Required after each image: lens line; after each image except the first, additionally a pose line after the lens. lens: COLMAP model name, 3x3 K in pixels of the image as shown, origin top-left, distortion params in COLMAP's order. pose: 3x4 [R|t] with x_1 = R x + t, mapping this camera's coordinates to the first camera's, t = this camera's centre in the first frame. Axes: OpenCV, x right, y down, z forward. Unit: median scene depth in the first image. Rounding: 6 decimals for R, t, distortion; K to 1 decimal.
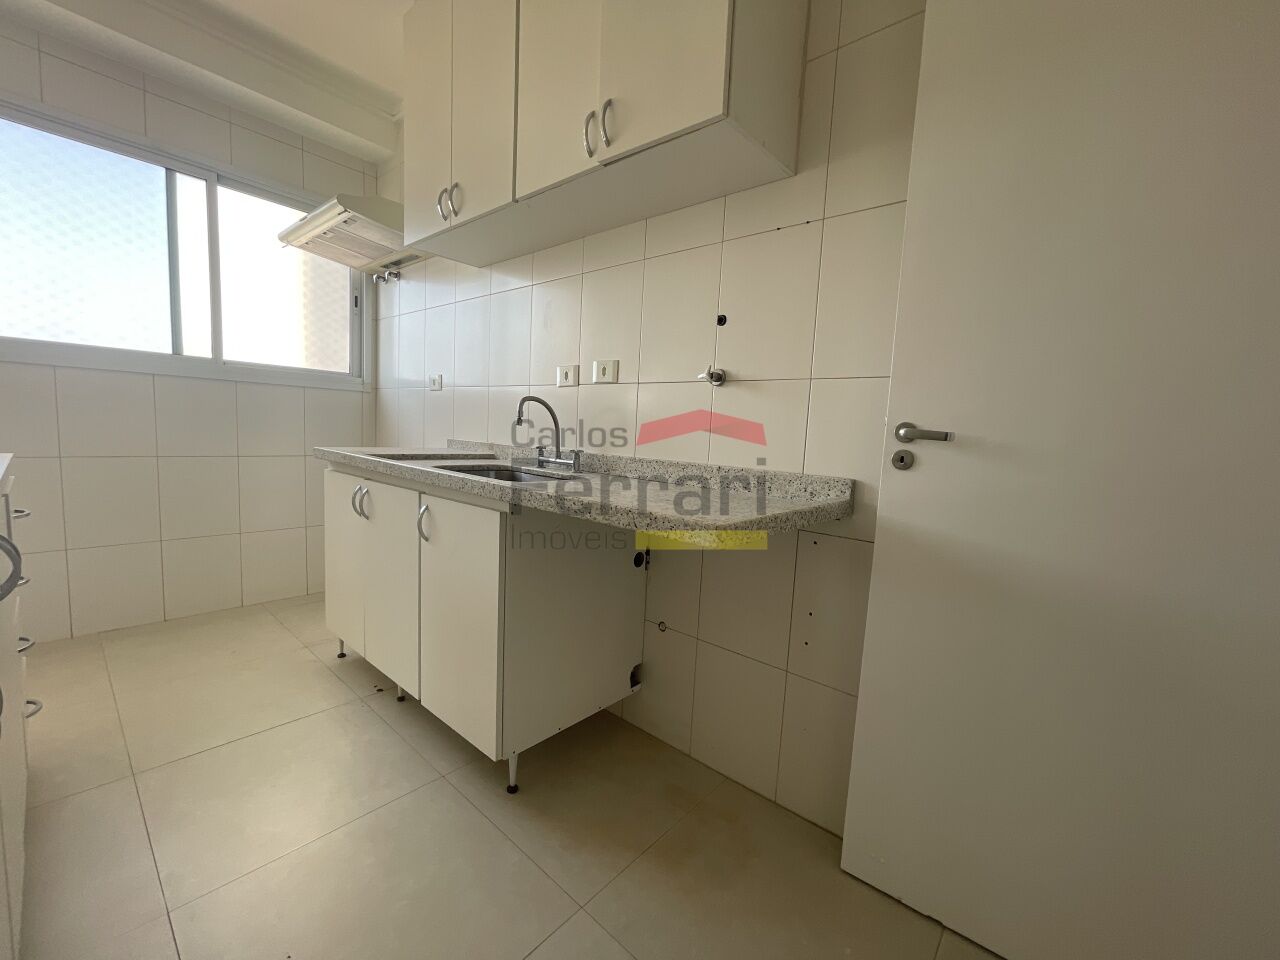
lens RADIAL K [[519.2, 0, 640.5], [0, 519.2, 481.8], [0, 0, 1]] dist [-0.002947, 0.000493]
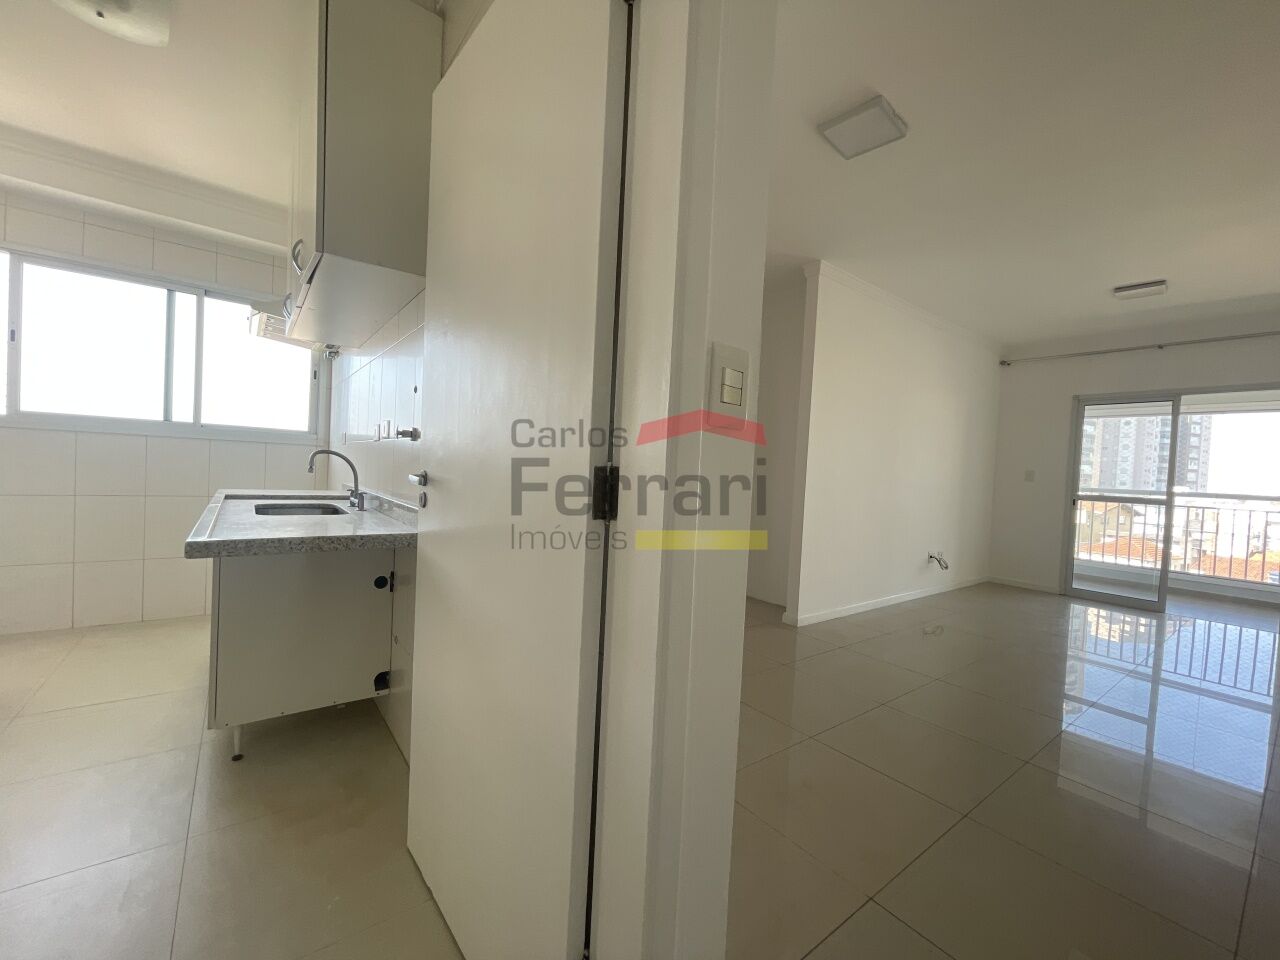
lens RADIAL K [[519.2, 0, 643.5], [0, 519.2, 483.5], [0, 0, 1]] dist [-0.002947, 0.000493]
pose [[0.980326, 0.002506, -0.197368, 0.751020], [-0.019362, 0.996318, -0.083517, 0.008098], [0.196432, 0.085695, 0.976765, -0.078813]]
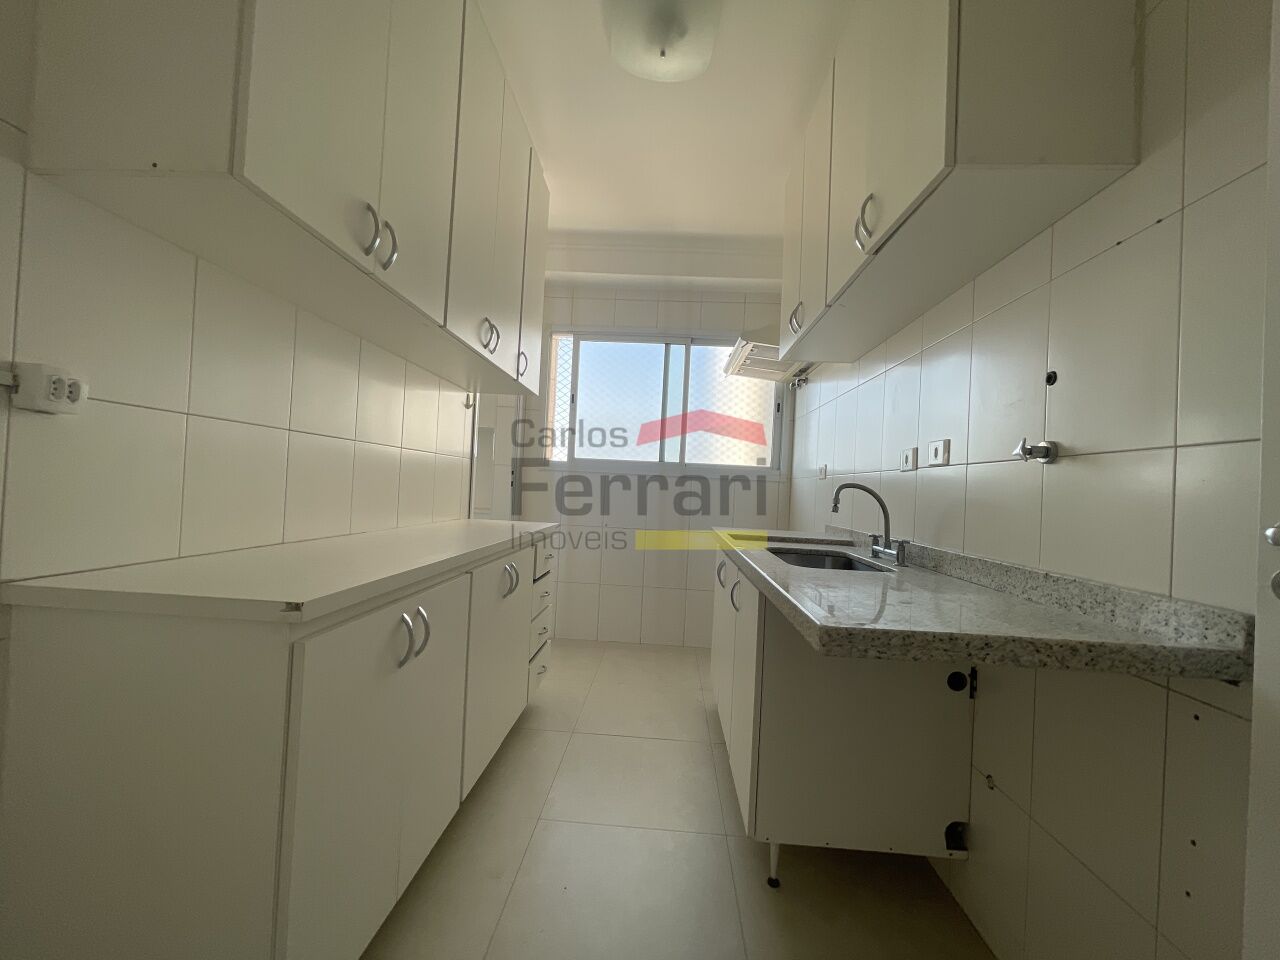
lens RADIAL K [[519.2, 0, 641.2], [0, 519.2, 482.1], [0, 0, 1]] dist [-0.002947, 0.000493]
pose [[0.617629, -0.031107, -0.785854, 0.299362], [-0.097176, 0.988542, -0.115503, -0.012657], [0.780443, 0.147704, 0.607530, 0.077294]]
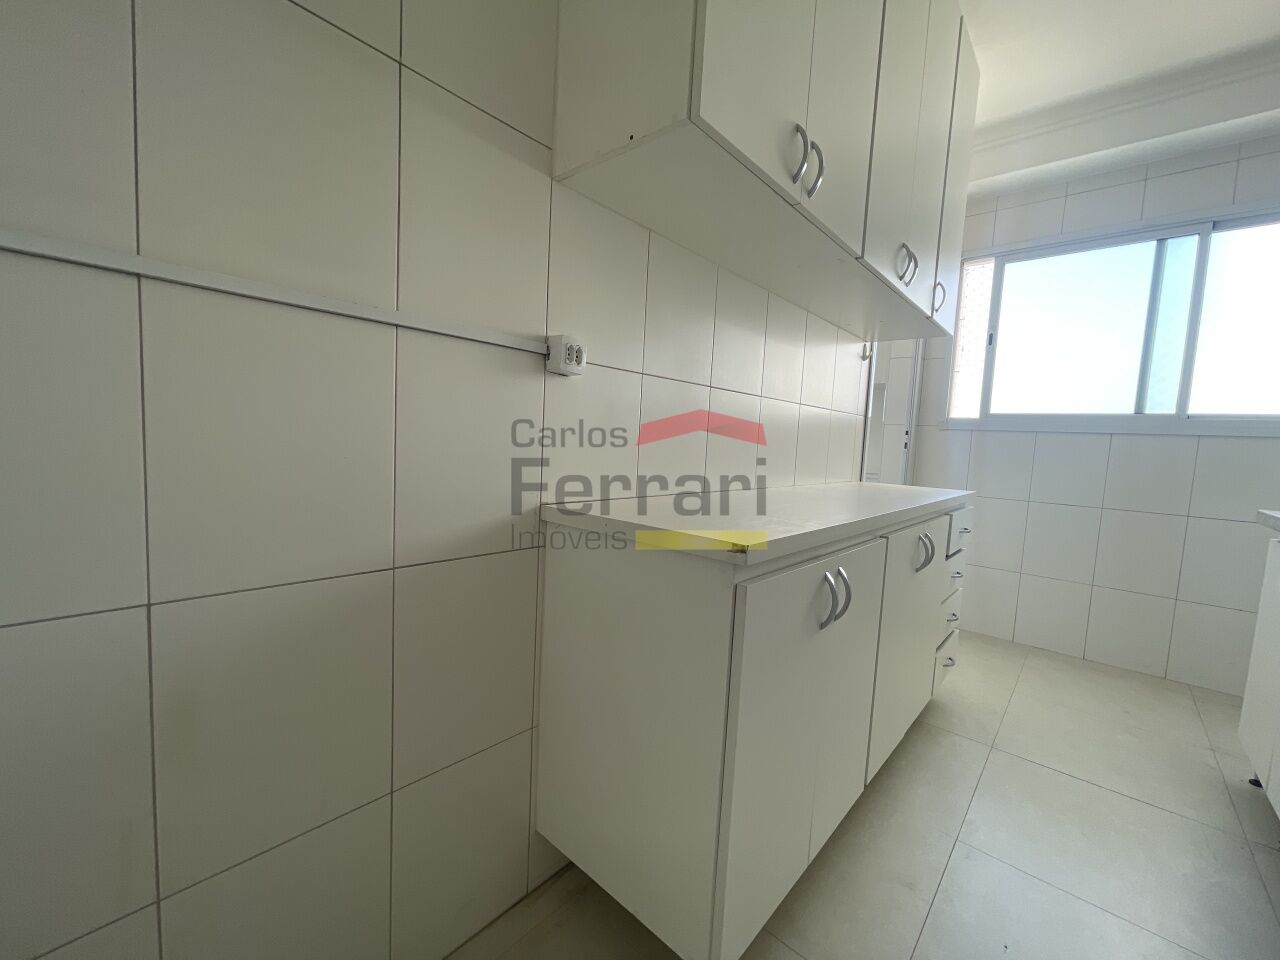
lens RADIAL K [[519.2, 0, 638.8], [0, 519.2, 483.6], [0, 0, 1]] dist [-0.002947, 0.000493]
pose [[-0.010517, 0.032468, -0.999417, 0.205812], [-0.151329, 0.987909, 0.033687, 0.013177], [0.988427, 0.151596, -0.005476, 0.041829]]
